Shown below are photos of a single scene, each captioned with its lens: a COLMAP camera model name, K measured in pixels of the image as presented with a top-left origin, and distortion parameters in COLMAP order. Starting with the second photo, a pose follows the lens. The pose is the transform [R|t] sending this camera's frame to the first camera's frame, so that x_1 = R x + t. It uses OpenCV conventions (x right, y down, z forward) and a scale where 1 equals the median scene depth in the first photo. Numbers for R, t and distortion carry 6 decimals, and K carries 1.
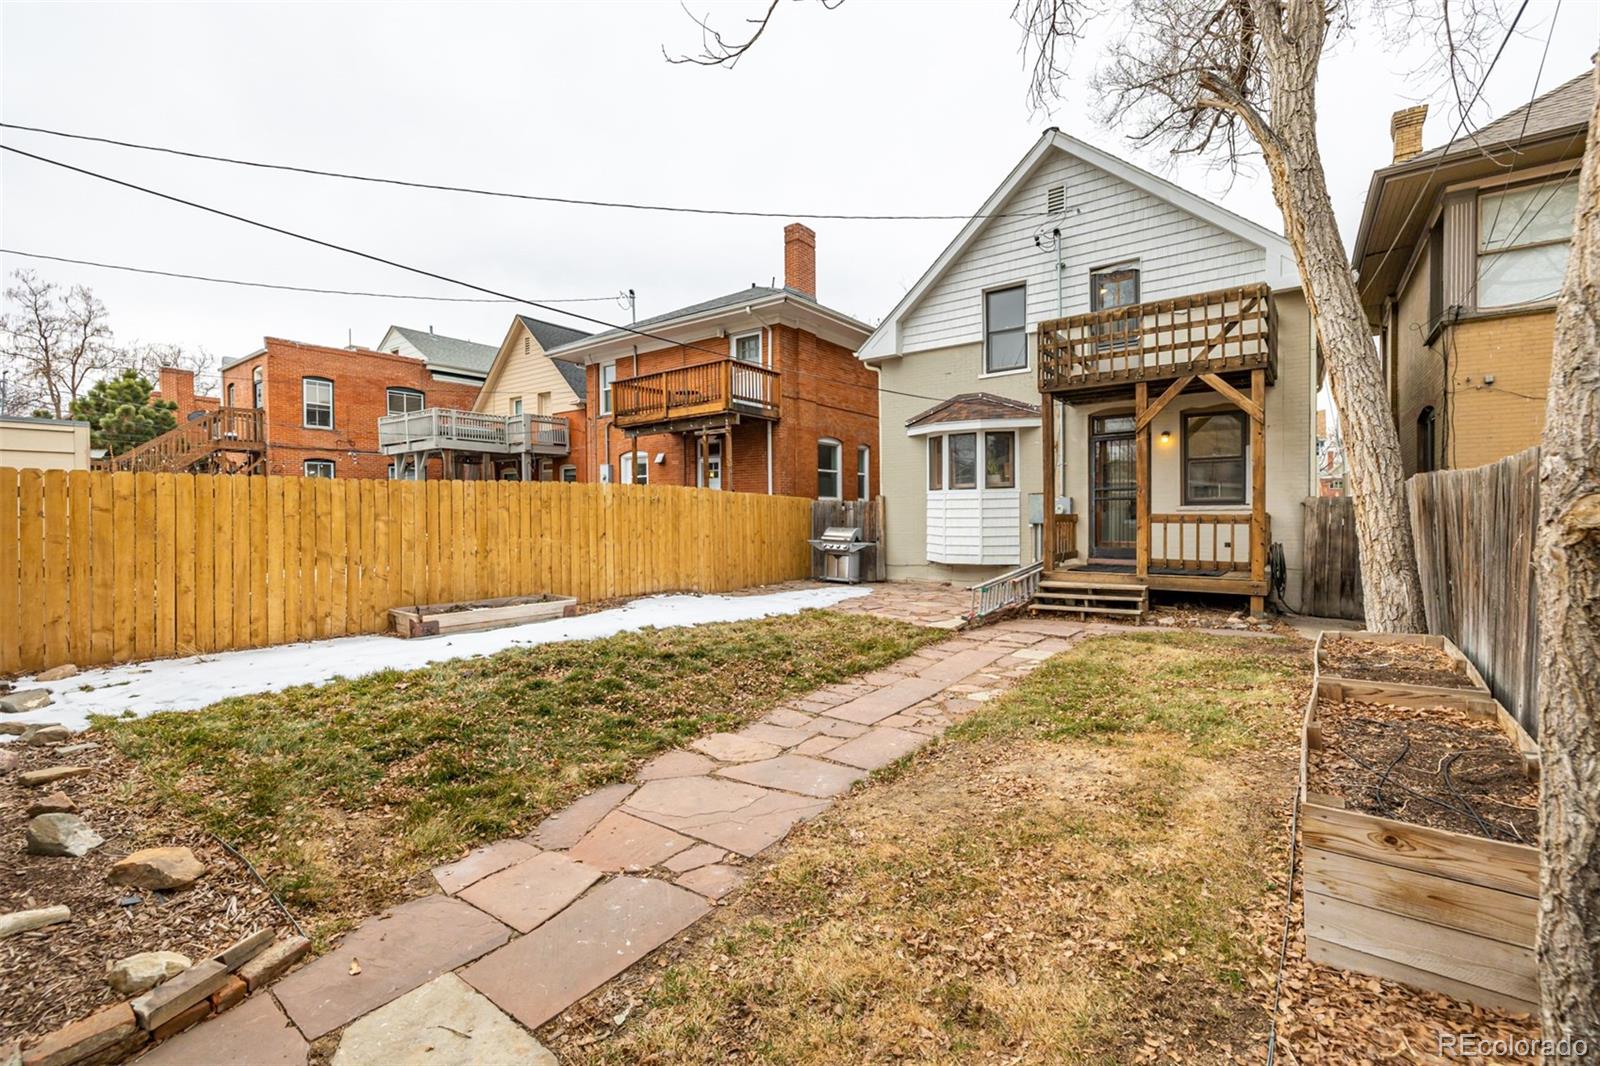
lens RADIAL K [[674.3, 0, 800.0], [0, 674.3, 528.7], [0, 0, 1]] dist [0.001525, -0.000138]
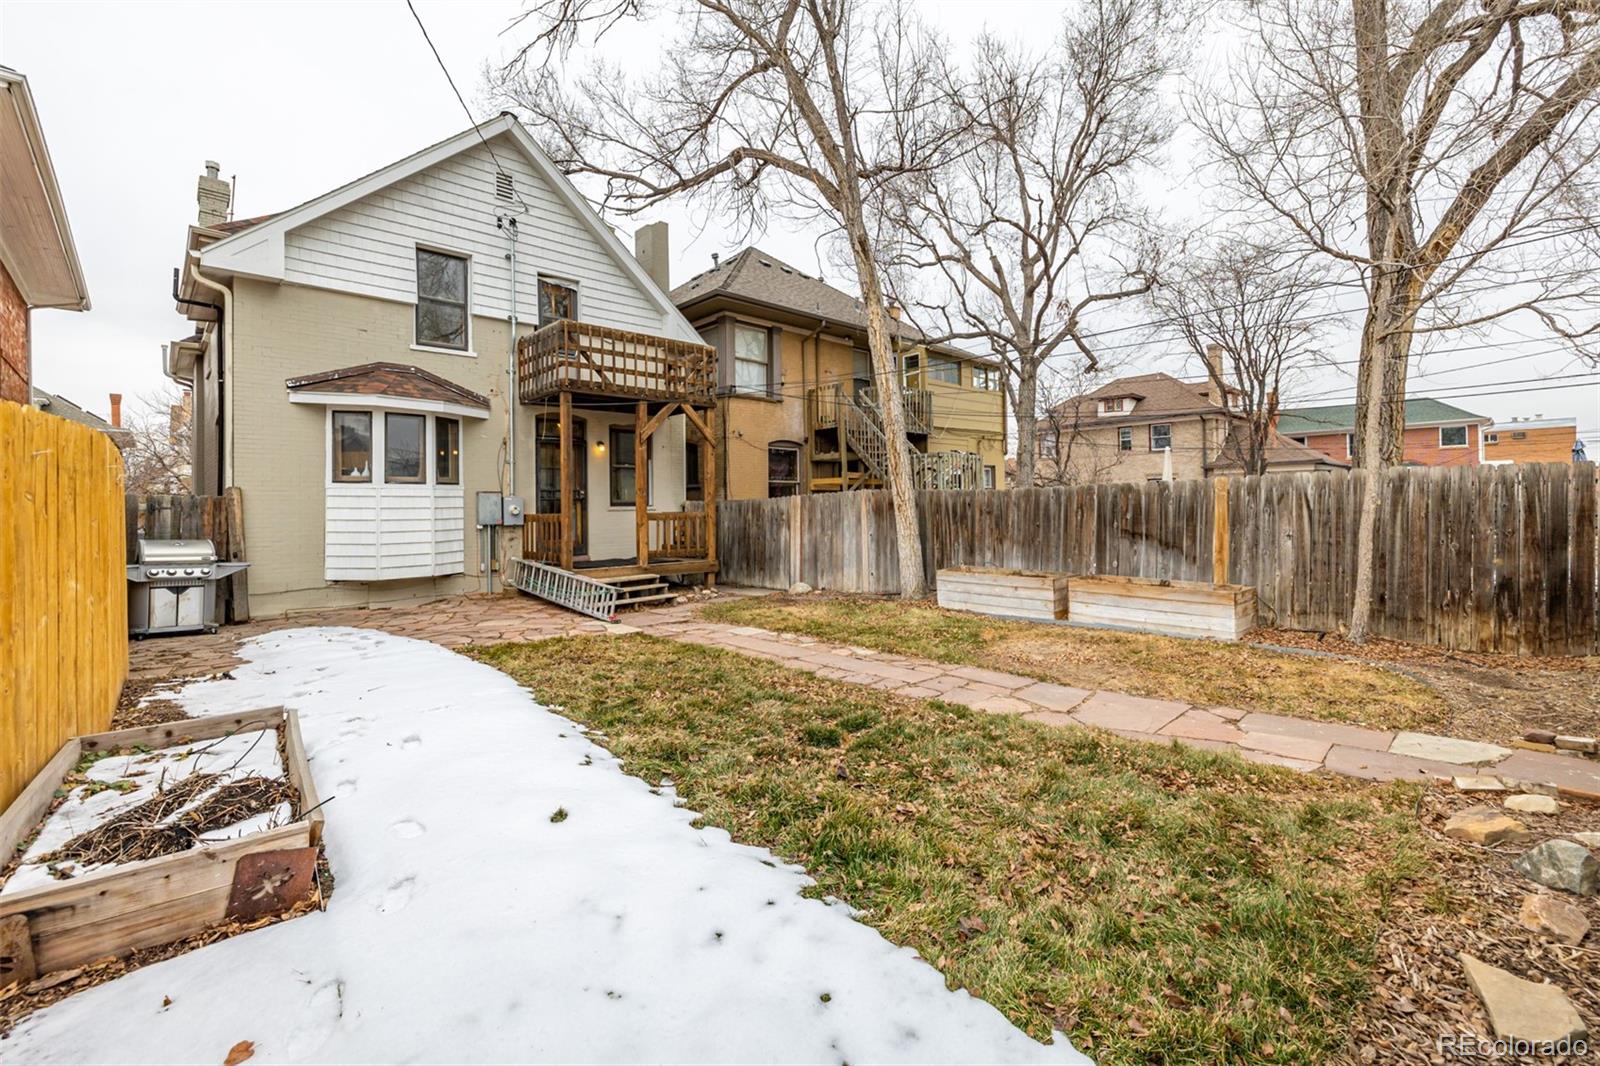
lens RADIAL K [[674.3, 0, 821.2], [0, 674.3, 503.4], [0, 0, 1]] dist [0.001525, -0.000138]
pose [[0.195990, 0.009926, 0.980556, -0.451394], [0.026880, 0.999519, -0.015490, -0.010141], [-0.980237, 0.029394, 0.195629, 0.373321]]
